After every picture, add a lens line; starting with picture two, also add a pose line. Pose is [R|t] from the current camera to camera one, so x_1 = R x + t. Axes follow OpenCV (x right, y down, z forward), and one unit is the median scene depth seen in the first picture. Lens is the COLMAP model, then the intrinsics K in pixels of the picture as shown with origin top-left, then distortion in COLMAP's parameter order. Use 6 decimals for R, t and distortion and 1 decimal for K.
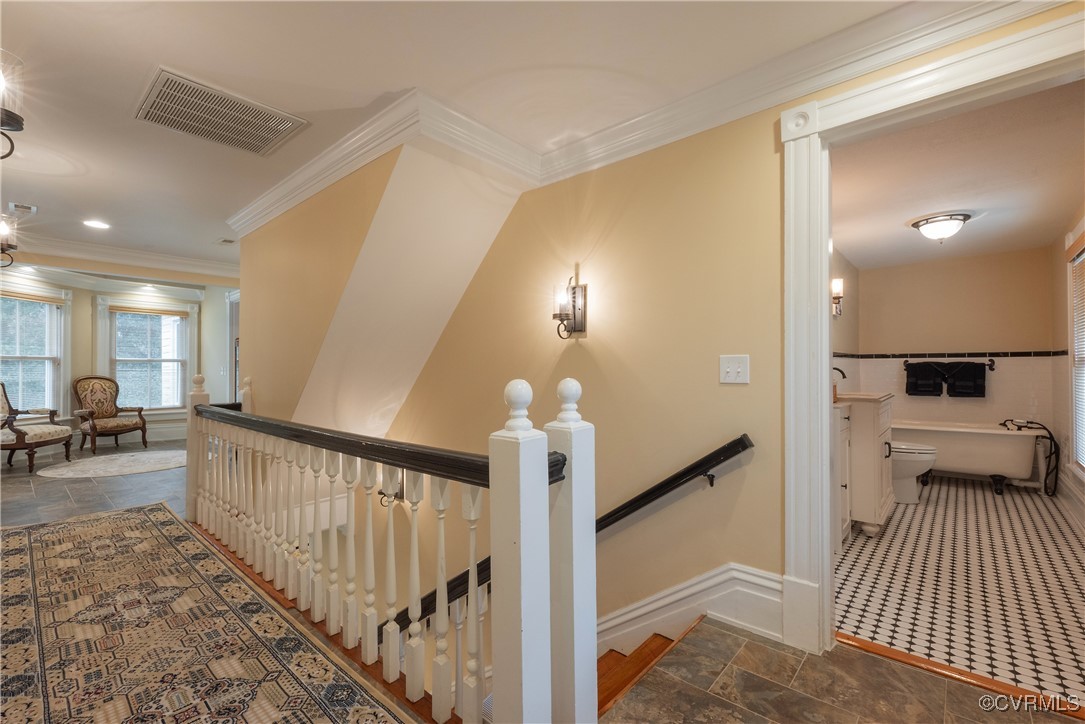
lens RADIAL K [[480.4, 0, 550.1], [0, 480.4, 357.8], [0, 0, 1]] dist [-0.001055, 0.000621]
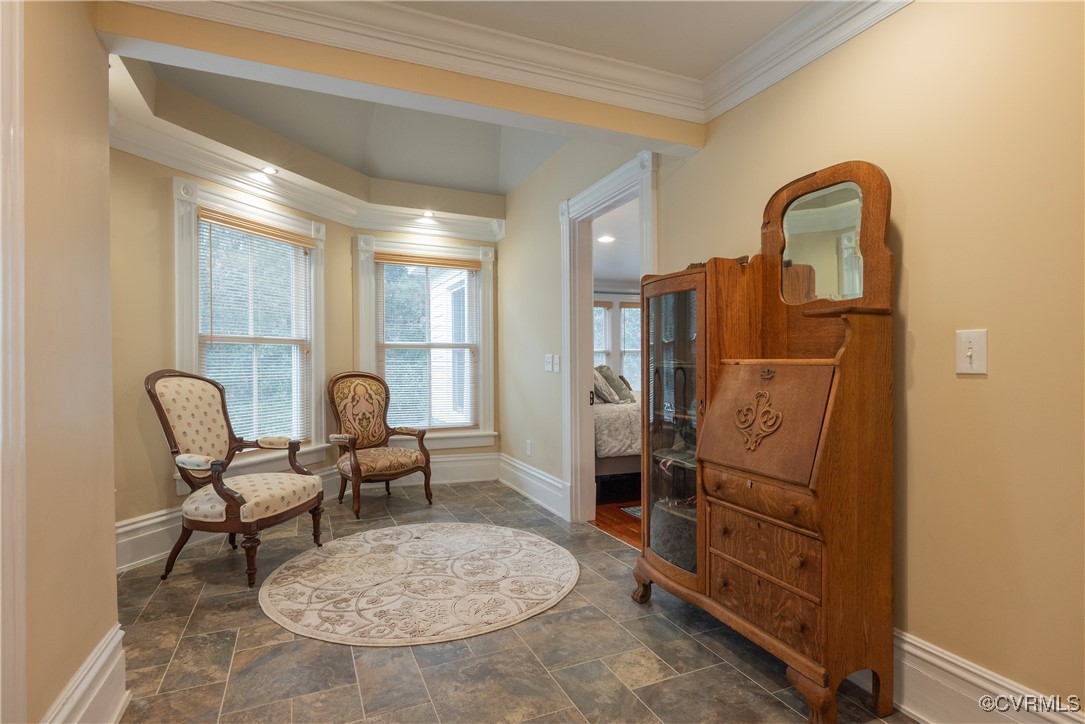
lens RADIAL K [[546.3, 0, 538.7], [0, 546.3, 363.3], [0, 0, 1]] dist [0.000324, 0.000393]
pose [[0.902606, 0.009065, -0.430373, -0.476200], [0.004436, 0.999529, 0.030357, 0.008313], [0.430446, -0.029309, 0.902140, 0.509941]]
